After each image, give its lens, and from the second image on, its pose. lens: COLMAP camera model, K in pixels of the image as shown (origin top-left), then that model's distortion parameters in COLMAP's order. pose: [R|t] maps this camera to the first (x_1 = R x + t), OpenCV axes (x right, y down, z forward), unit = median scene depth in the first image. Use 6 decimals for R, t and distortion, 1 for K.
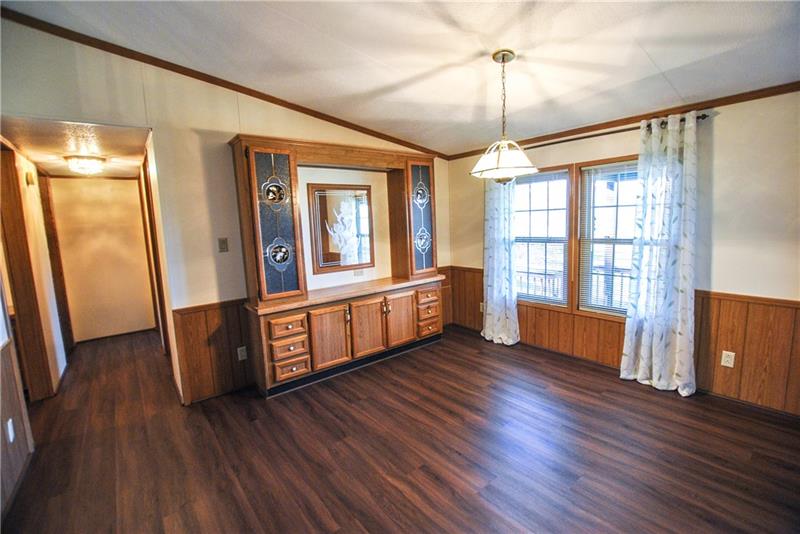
lens RADIAL K [[355.3, 0, 403.8], [0, 355.3, 266.8], [0, 0, 1]] dist [-0.027054, 0.002084]
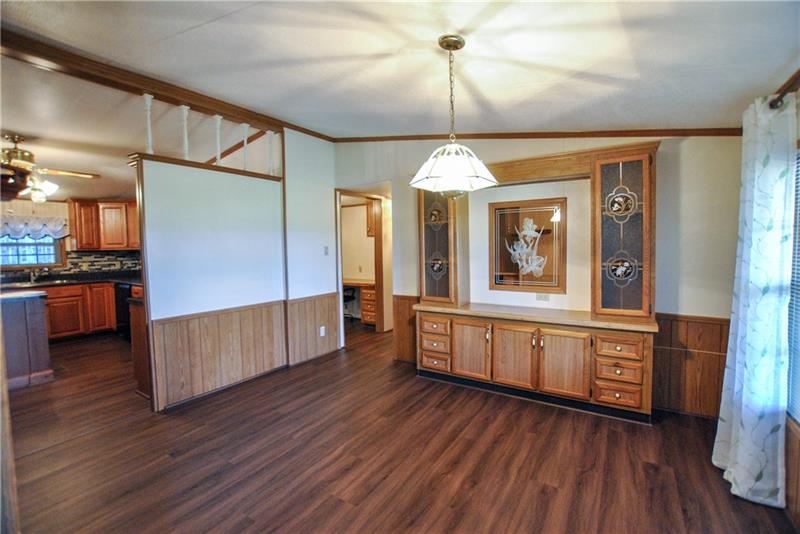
lens RADIAL K [[355.3, 0, 402.2], [0, 355.3, 265.6], [0, 0, 1]] dist [-0.027054, 0.002084]
pose [[0.300182, 0.090260, -0.949602, 0.684627], [-0.118311, 0.991349, 0.056828, -0.079579], [0.946516, 0.095290, 0.308264, 0.446004]]
